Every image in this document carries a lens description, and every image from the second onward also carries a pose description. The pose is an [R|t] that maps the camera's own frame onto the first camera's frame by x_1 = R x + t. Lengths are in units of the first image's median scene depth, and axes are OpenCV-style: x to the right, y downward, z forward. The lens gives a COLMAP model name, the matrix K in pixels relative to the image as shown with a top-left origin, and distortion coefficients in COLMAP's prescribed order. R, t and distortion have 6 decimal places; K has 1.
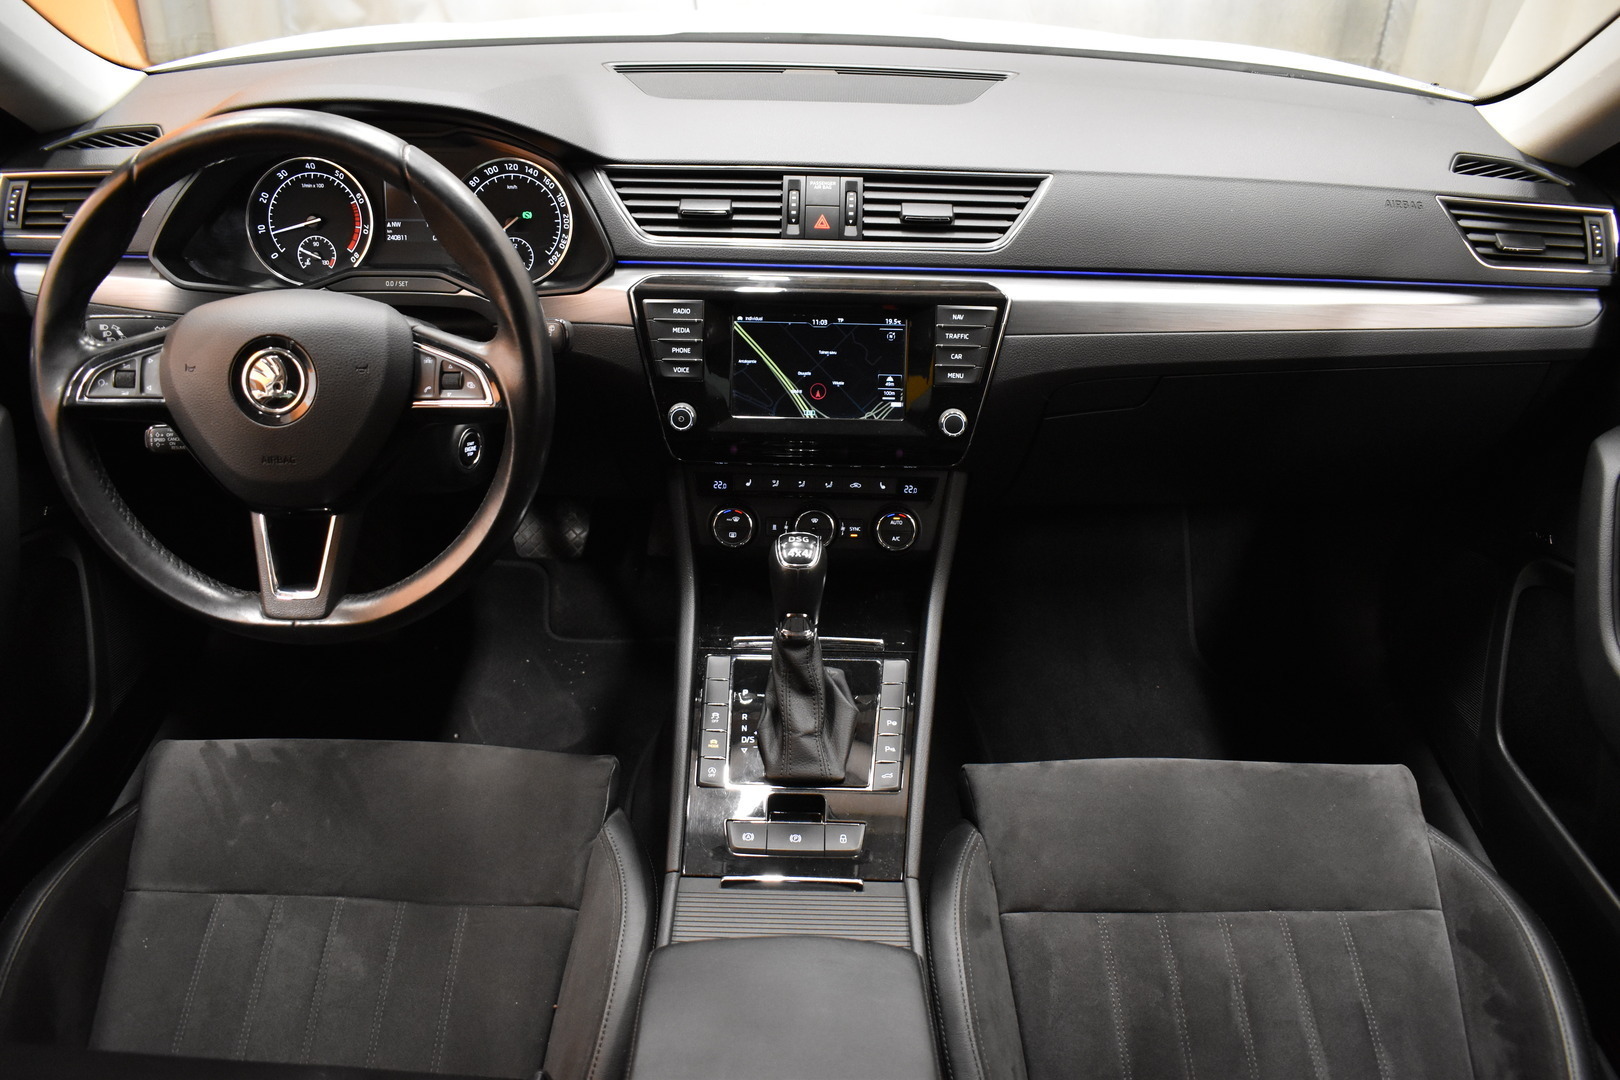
lens RADIAL K [[1255.4, 0, 810.0], [0, 1255.4, 540.0], [0, 0, 1]] dist [-0.102577, 0.005572]
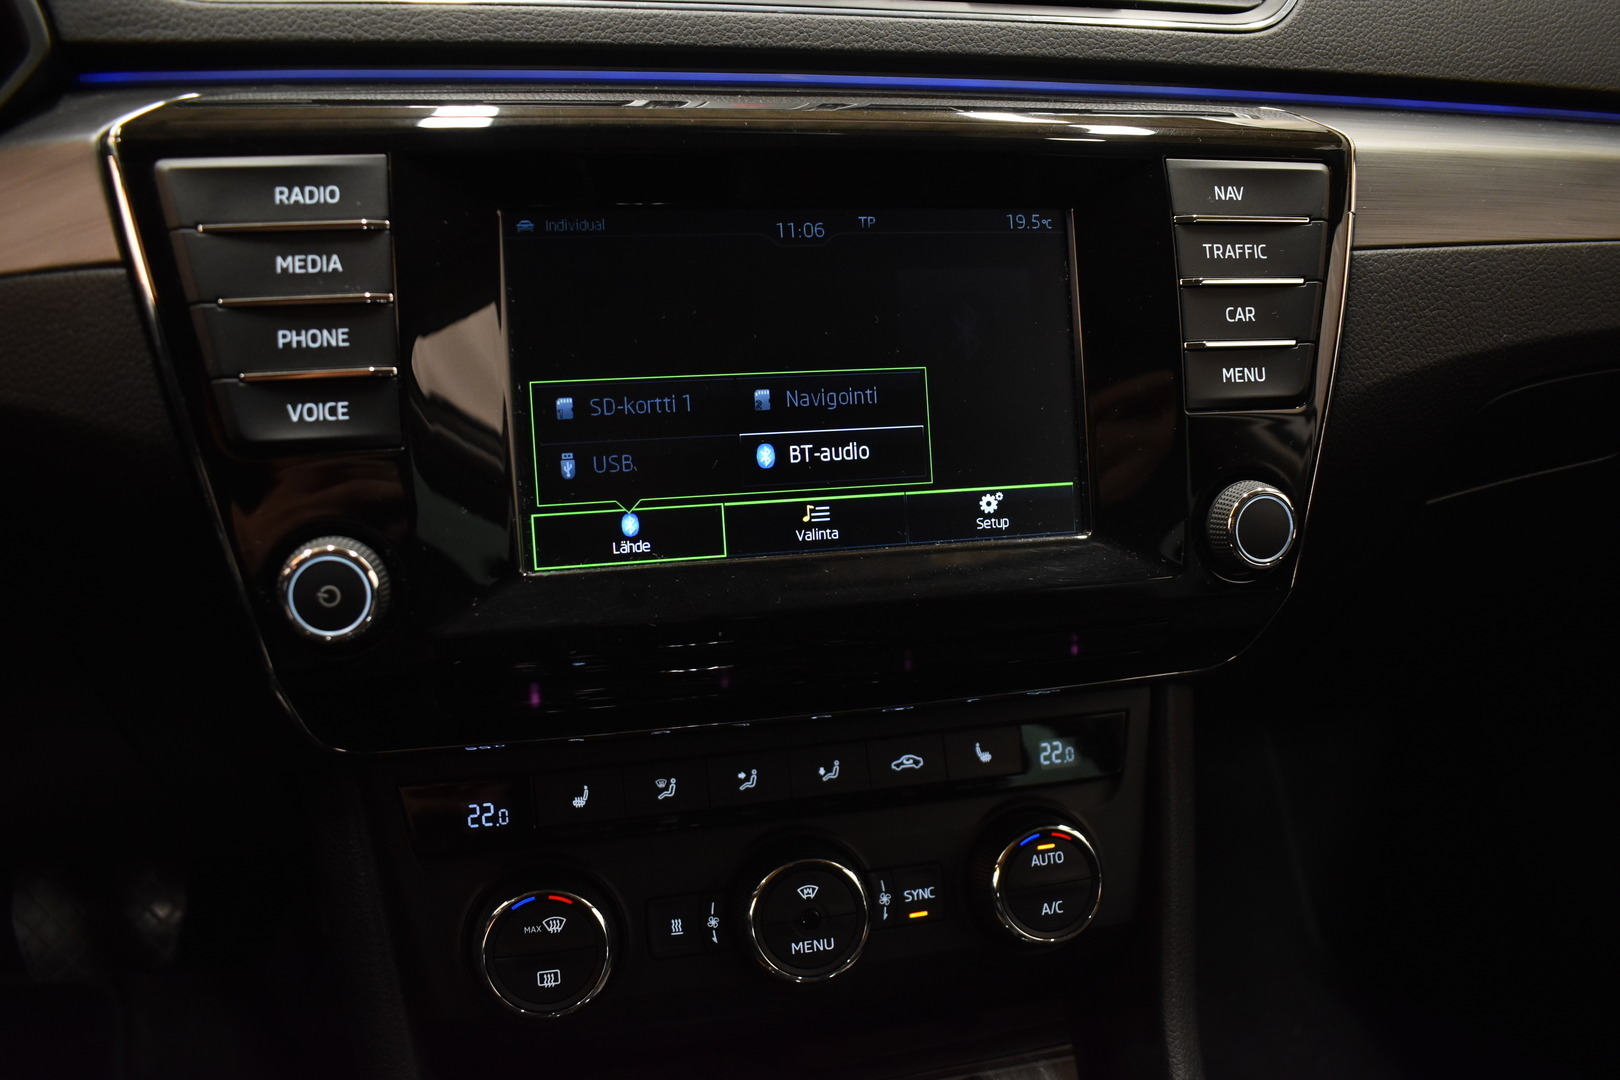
lens RADIAL K [[1255.4, 0, 810.0], [0, 1255.4, 540.0], [0, 0, 1]] dist [-0.102577, 0.005572]
pose [[0.968543, -0.087257, 0.233045, -0.064961], [0.129168, 0.976747, -0.171116, -0.051391], [-0.212695, 0.195835, 0.957293, 0.729731]]
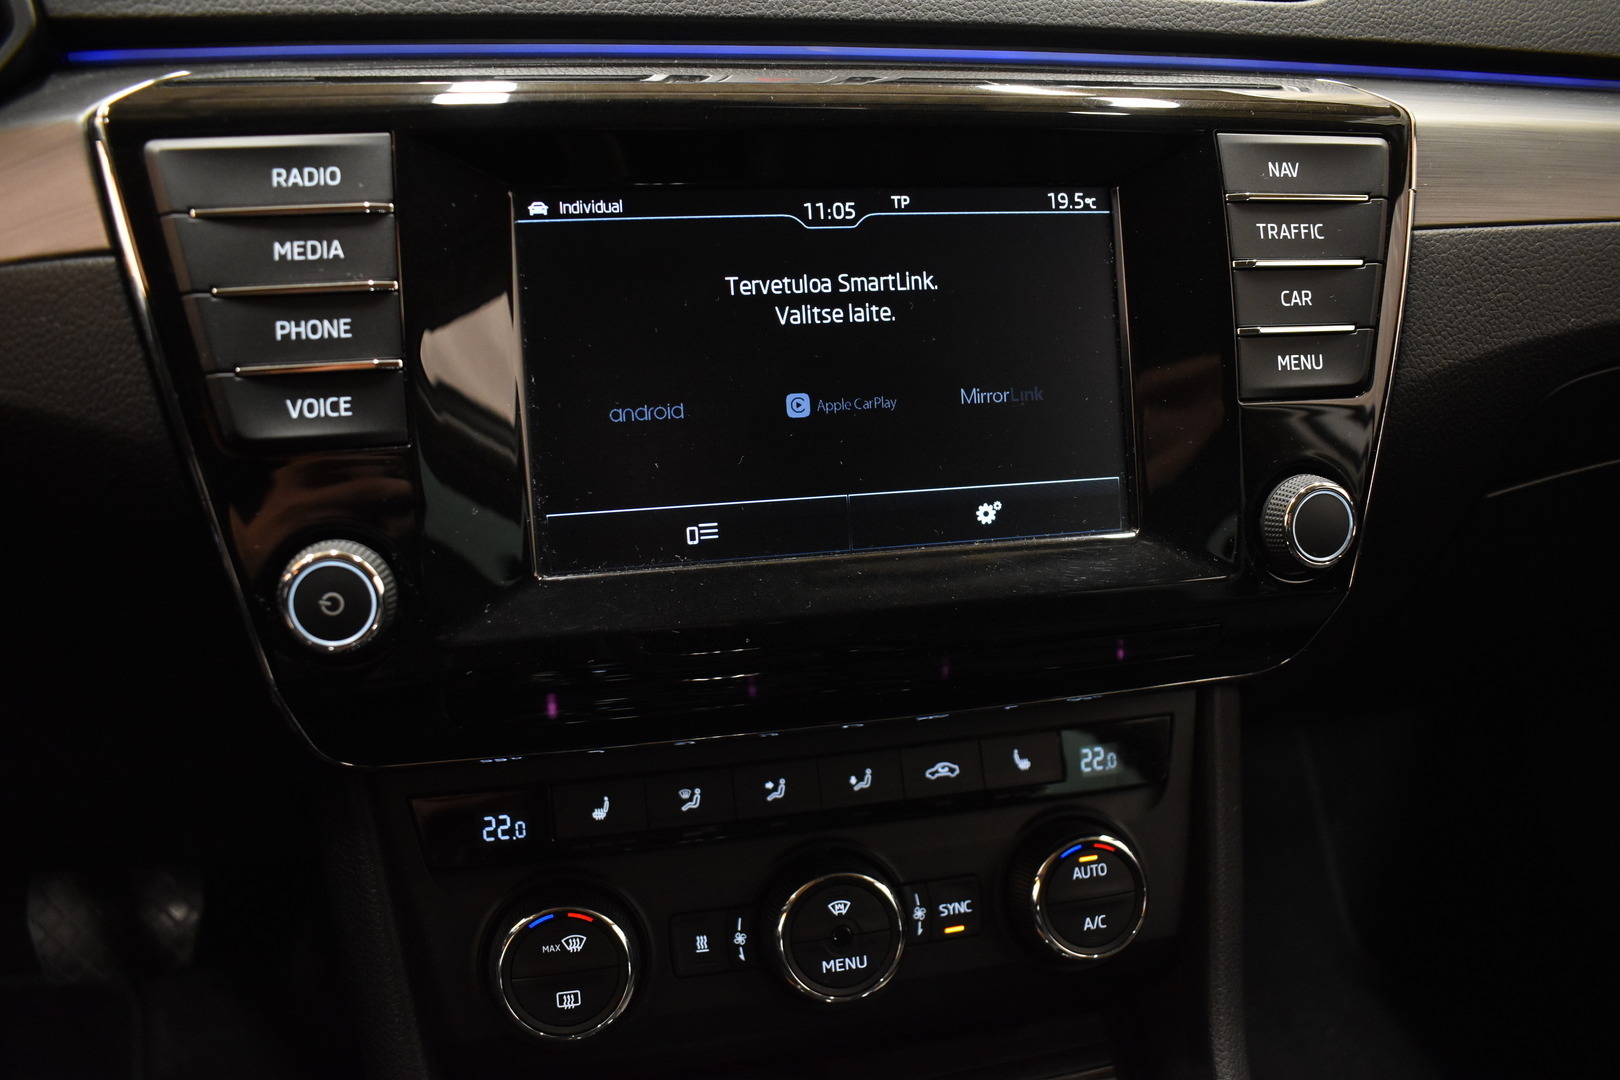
lens RADIAL K [[1255.4, 0, 810.0], [0, 1255.4, 540.0], [0, 0, 1]] dist [-0.102577, 0.005572]
pose [[0.971860, -0.093291, 0.216297, -0.063238], [0.130397, 0.977775, -0.164175, -0.057078], [-0.196173, 0.187760, 0.962425, 0.745650]]
